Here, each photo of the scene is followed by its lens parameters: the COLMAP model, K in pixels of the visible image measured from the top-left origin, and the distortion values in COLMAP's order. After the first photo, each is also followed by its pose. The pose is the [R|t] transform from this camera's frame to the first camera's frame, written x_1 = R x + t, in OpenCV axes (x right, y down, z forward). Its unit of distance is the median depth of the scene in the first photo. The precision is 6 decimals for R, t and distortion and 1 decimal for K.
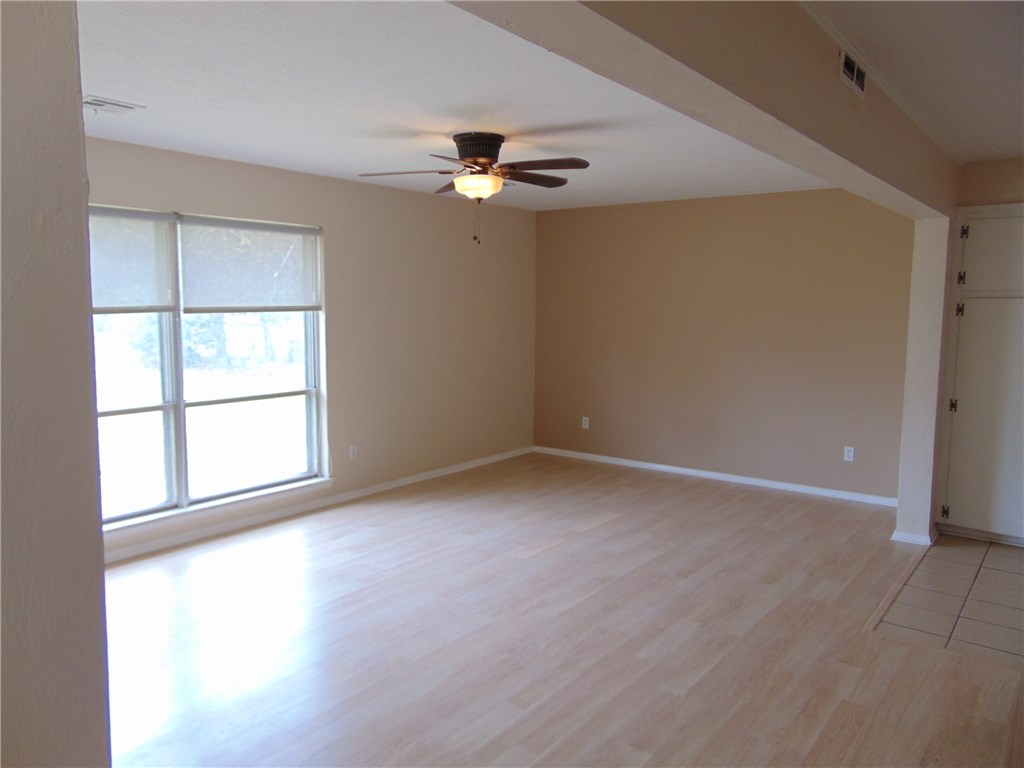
lens RADIAL K [[758.1, 0, 508.6], [0, 758.1, 377.6], [0, 0, 1]] dist [-0.040765, 0.071573]
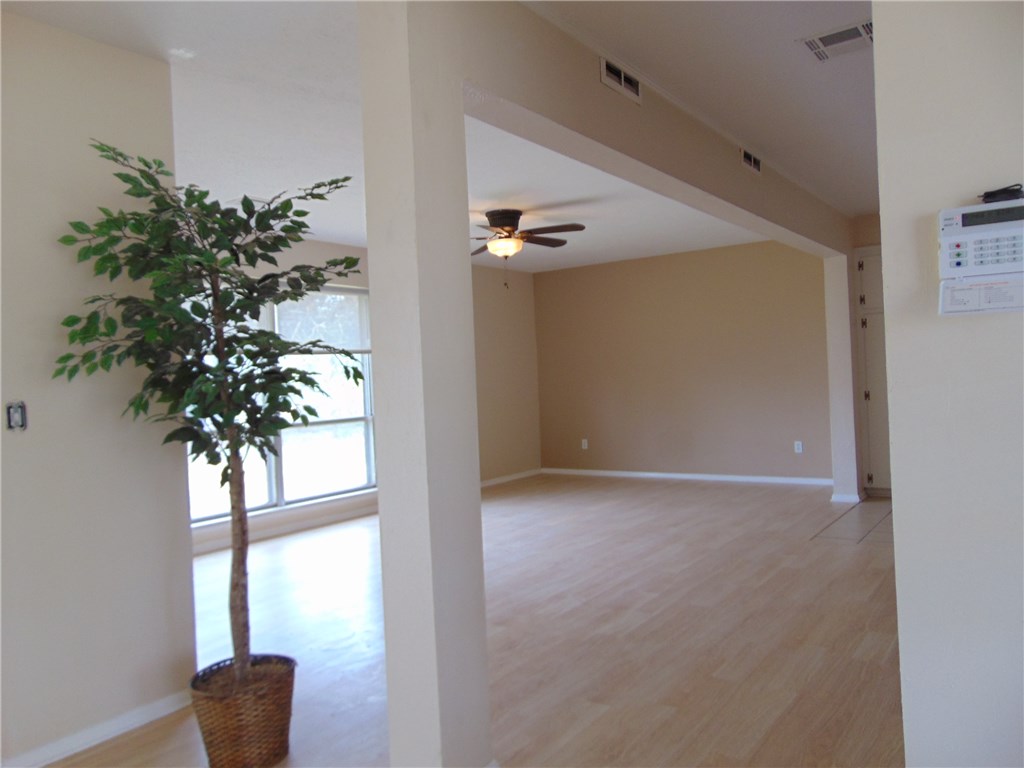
lens RADIAL K [[757.2, 0, 512.2], [0, 757.2, 379.2], [0, 0, 1]] dist [-0.043513, 0.071780]
pose [[0.997970, -0.053768, 0.034131, -0.085371], [0.056866, 0.993613, -0.097468, 0.120881], [-0.028673, 0.099211, 0.994653, -0.348288]]
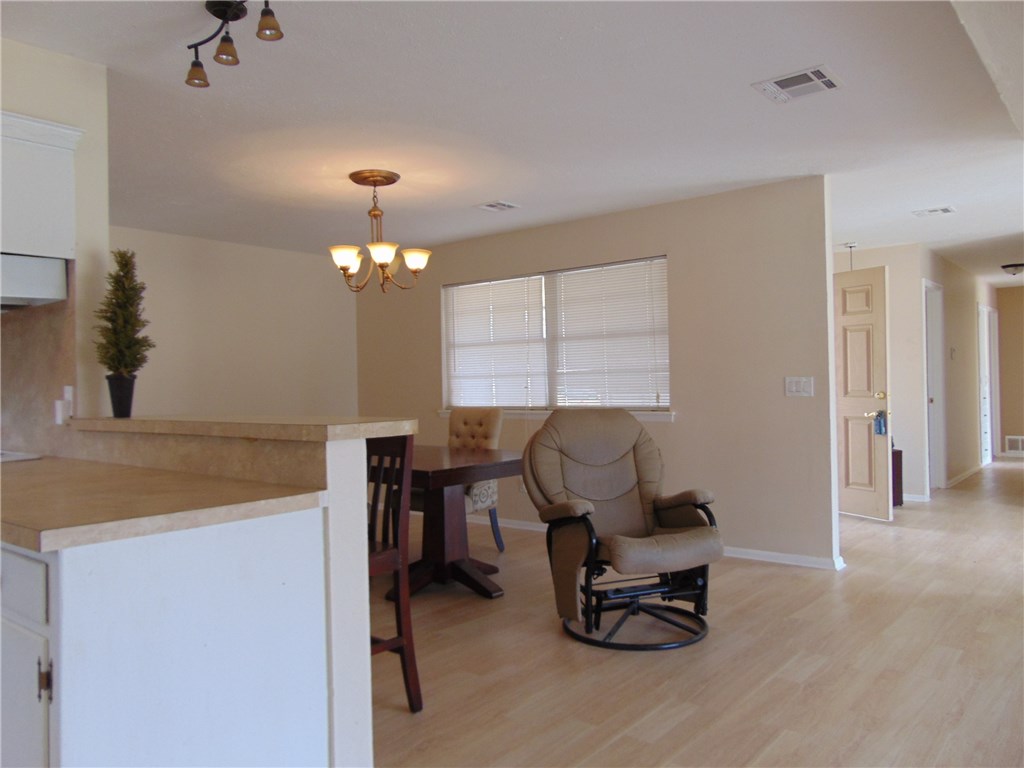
lens RADIAL K [[757.2, 0, 512.2], [0, 757.2, 379.2], [0, 0, 1]] dist [-0.043513, 0.071780]
pose [[-0.999373, 0.011250, 0.033562, 0.529947], [0.014480, 0.995119, 0.097618, -0.019967], [-0.032300, 0.098043, -0.994658, 1.097838]]
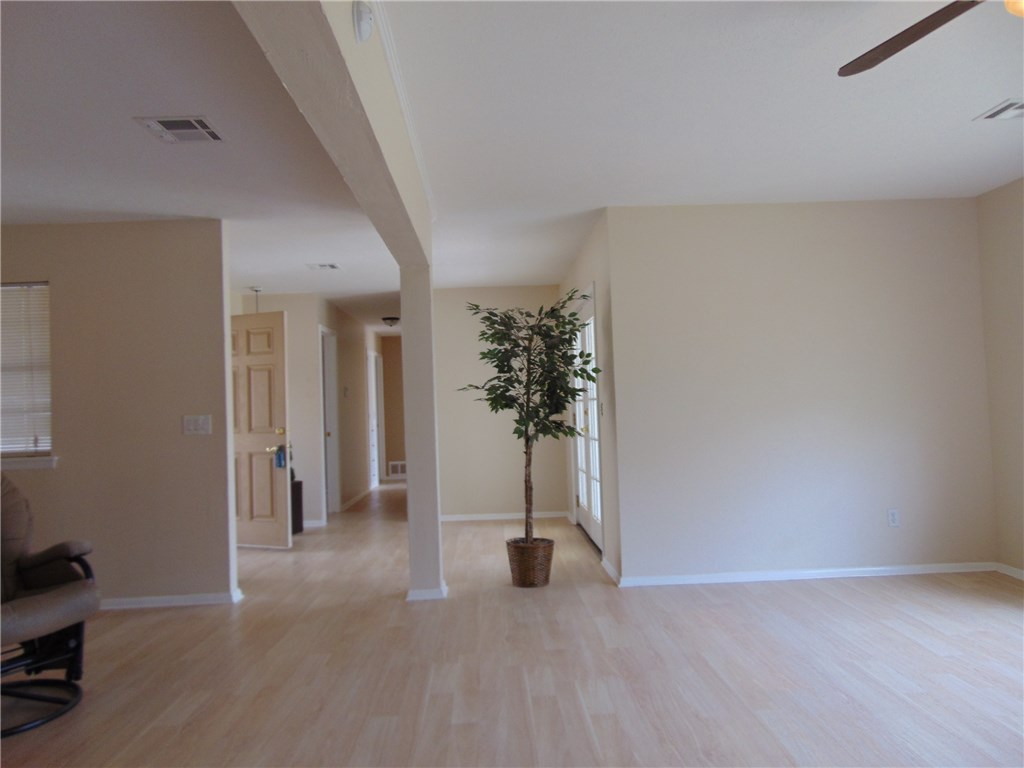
lens RADIAL K [[757.2, 0, 512.2], [0, 757.2, 379.2], [0, 0, 1]] dist [-0.043513, 0.071780]
pose [[-0.772224, -0.001080, -0.635349, 0.493088], [-0.034667, 0.998581, 0.040437, -0.023189], [0.634404, 0.053252, -0.771166, 1.133083]]
